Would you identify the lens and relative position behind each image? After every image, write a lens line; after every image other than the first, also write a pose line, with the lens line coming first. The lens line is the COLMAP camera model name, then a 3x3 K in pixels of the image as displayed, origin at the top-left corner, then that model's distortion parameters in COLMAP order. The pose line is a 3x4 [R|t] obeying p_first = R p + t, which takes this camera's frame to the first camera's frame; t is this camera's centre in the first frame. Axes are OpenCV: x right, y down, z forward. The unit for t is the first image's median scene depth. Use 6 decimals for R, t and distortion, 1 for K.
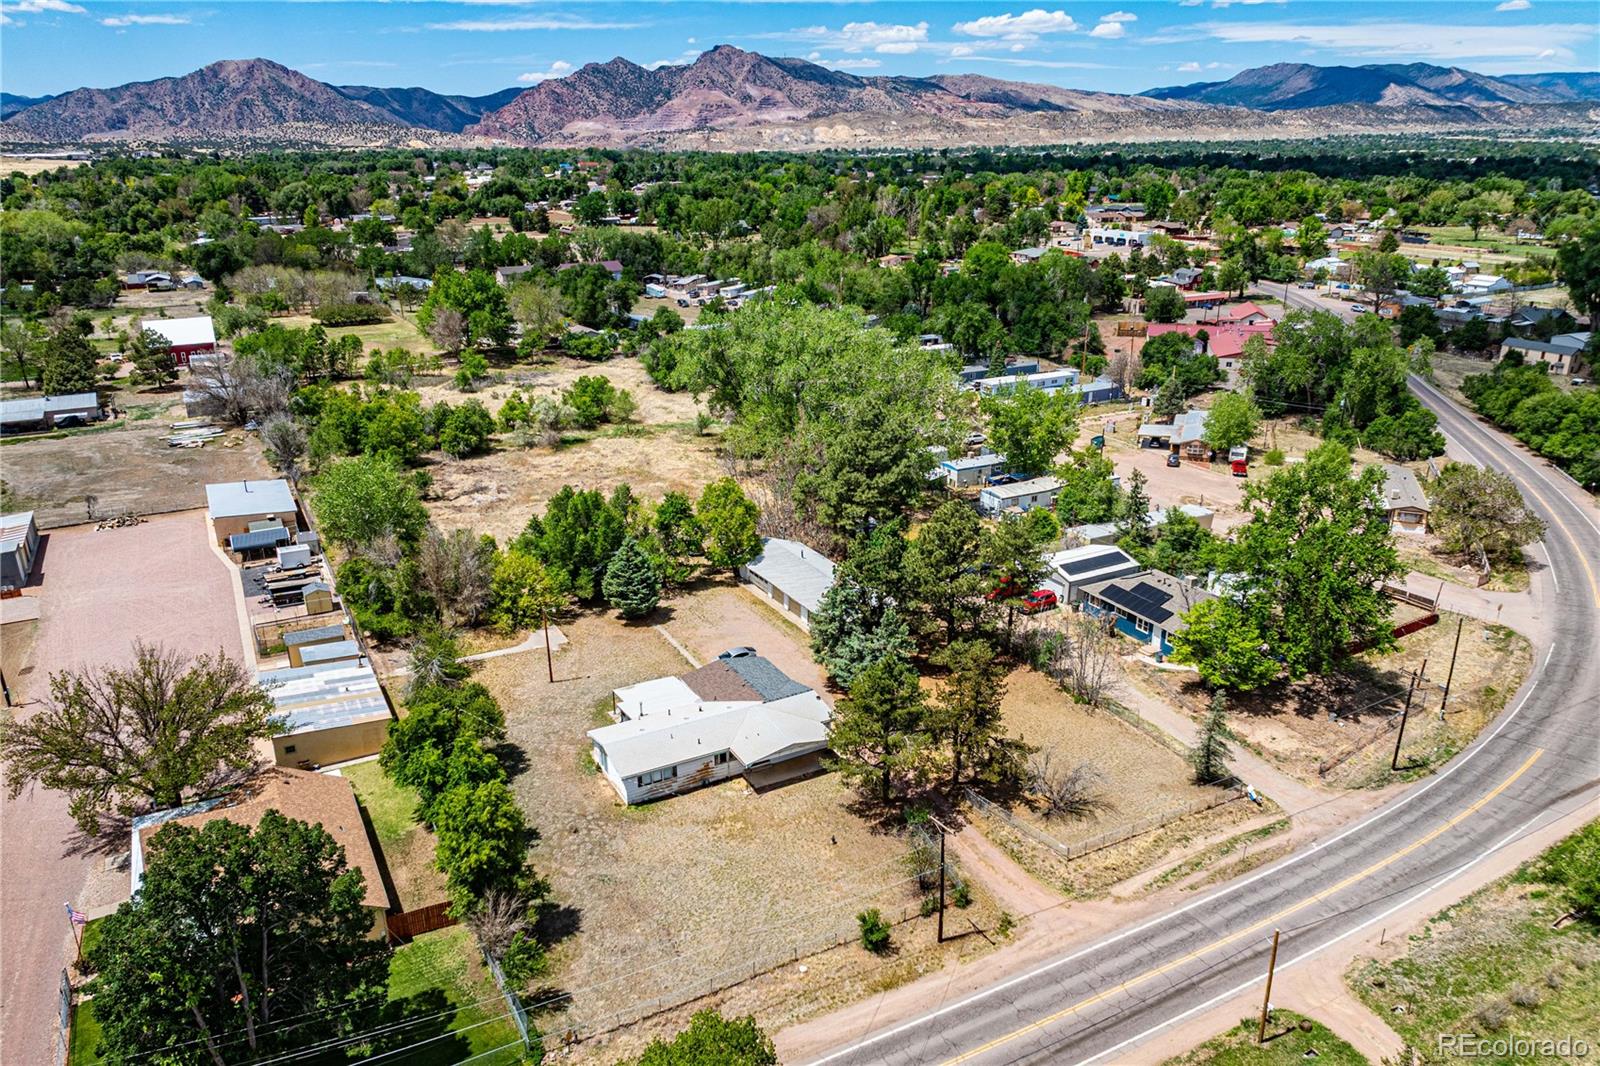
lens RADIAL K [[1112.6, 0, 800.0], [0, 1112.6, 533.0], [0, 0, 1]] dist [-0.020792, 0.005288]
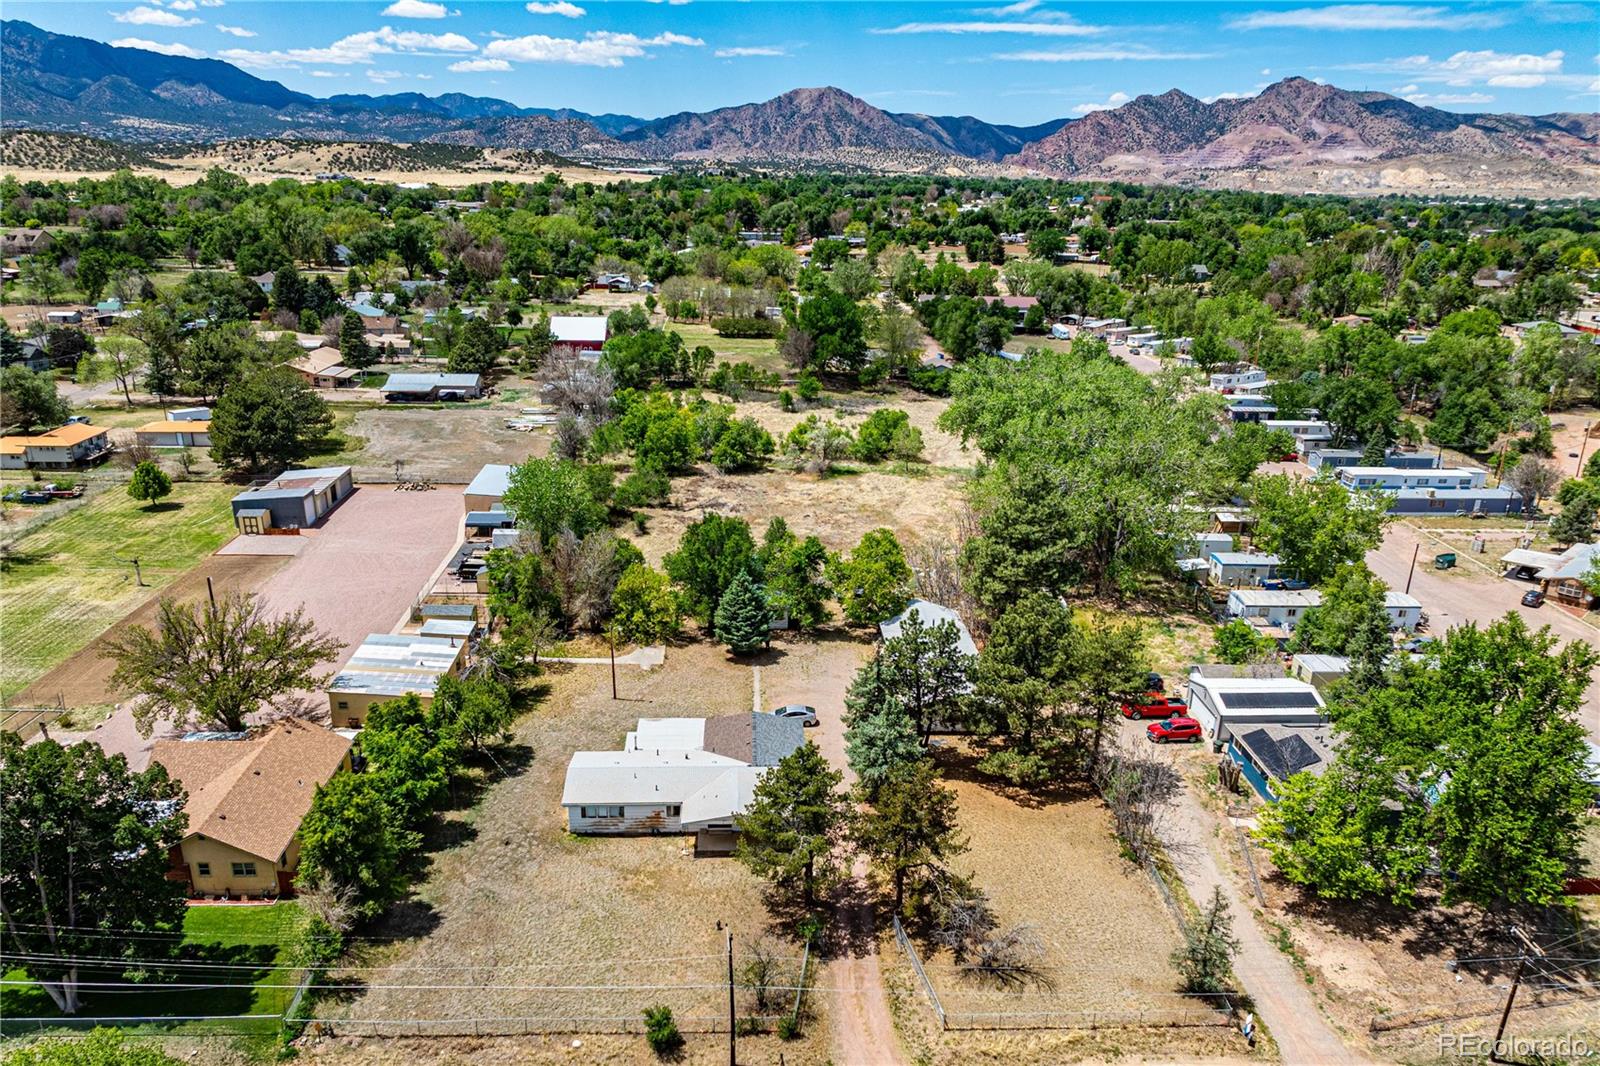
lens RADIAL K [[1136.5, 0, 802.1], [0, 1136.5, 553.5], [0, 0, 1]] dist [-0.026476, 0.009019]
pose [[0.904990, 0.162618, -0.393127, 0.260409], [-0.168683, 0.985481, 0.019335, -0.036949], [0.390564, 0.048816, 0.919281, 0.091299]]
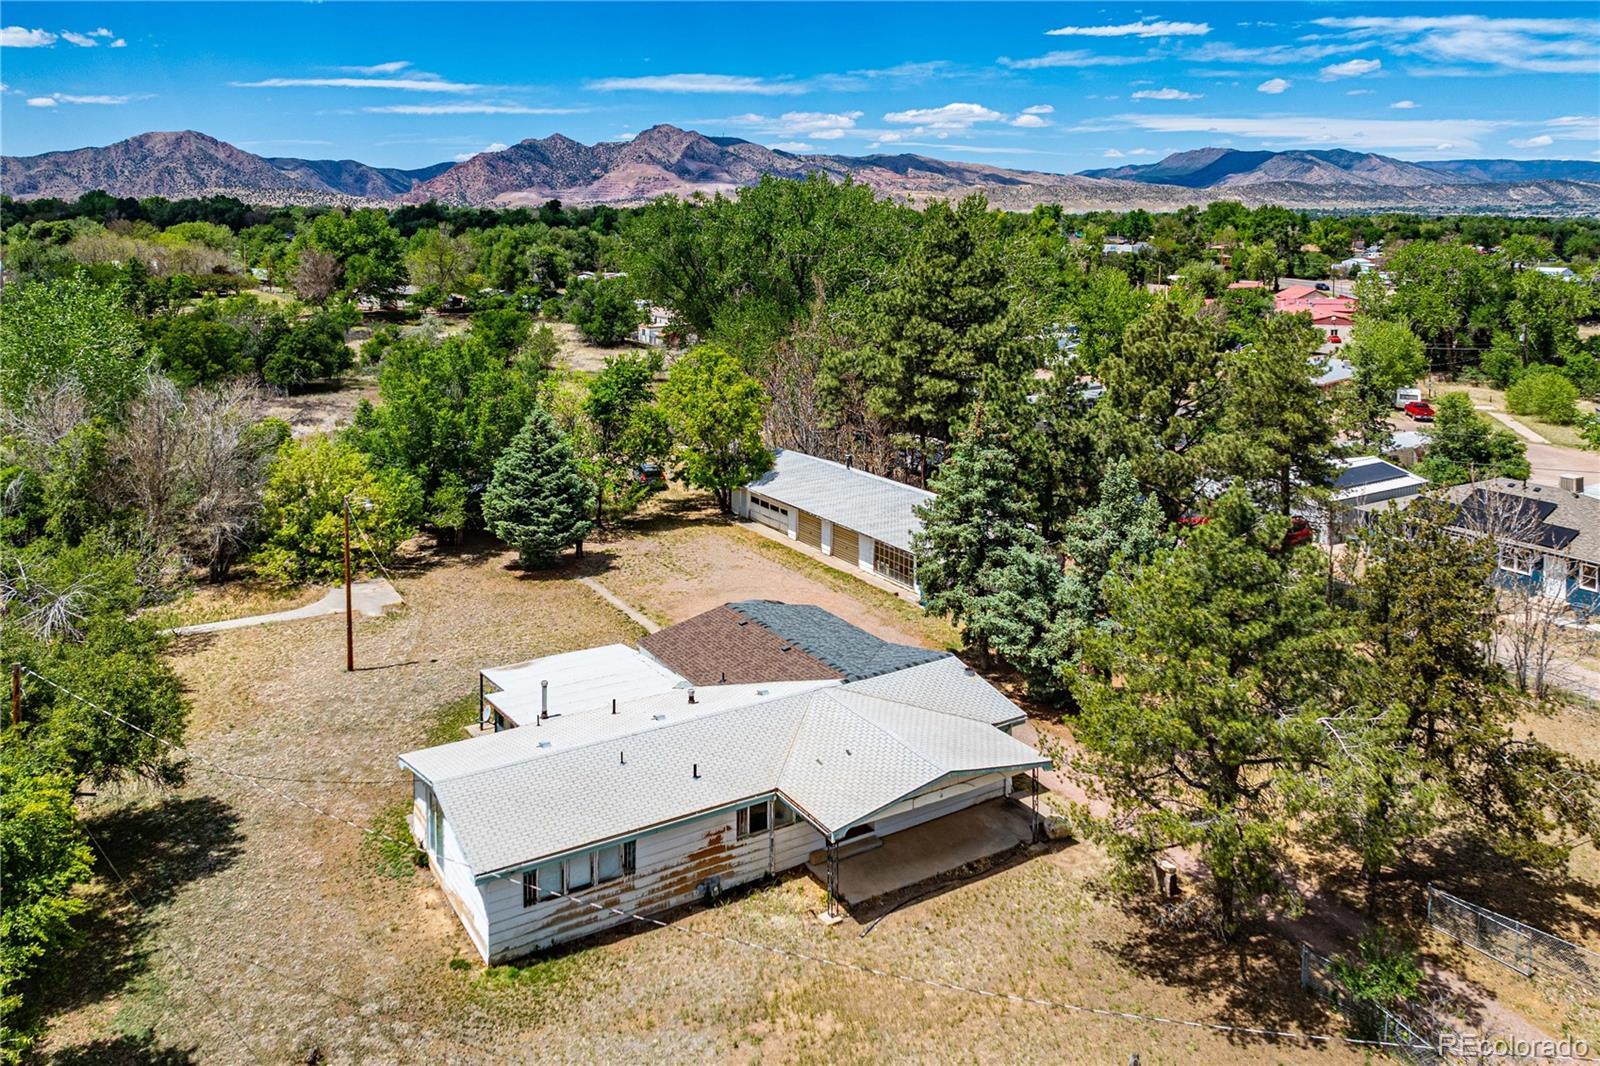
lens RADIAL K [[1196.6, 0, 805.1], [0, 1196.6, 261.1], [0, 0, 1]] dist [-0.009962, -0.008374]
pose [[0.998419, 0.009053, 0.055476, -0.053453], [0.007532, 0.956497, -0.291644, 0.096799], [-0.055703, 0.291601, 0.954917, 0.387157]]
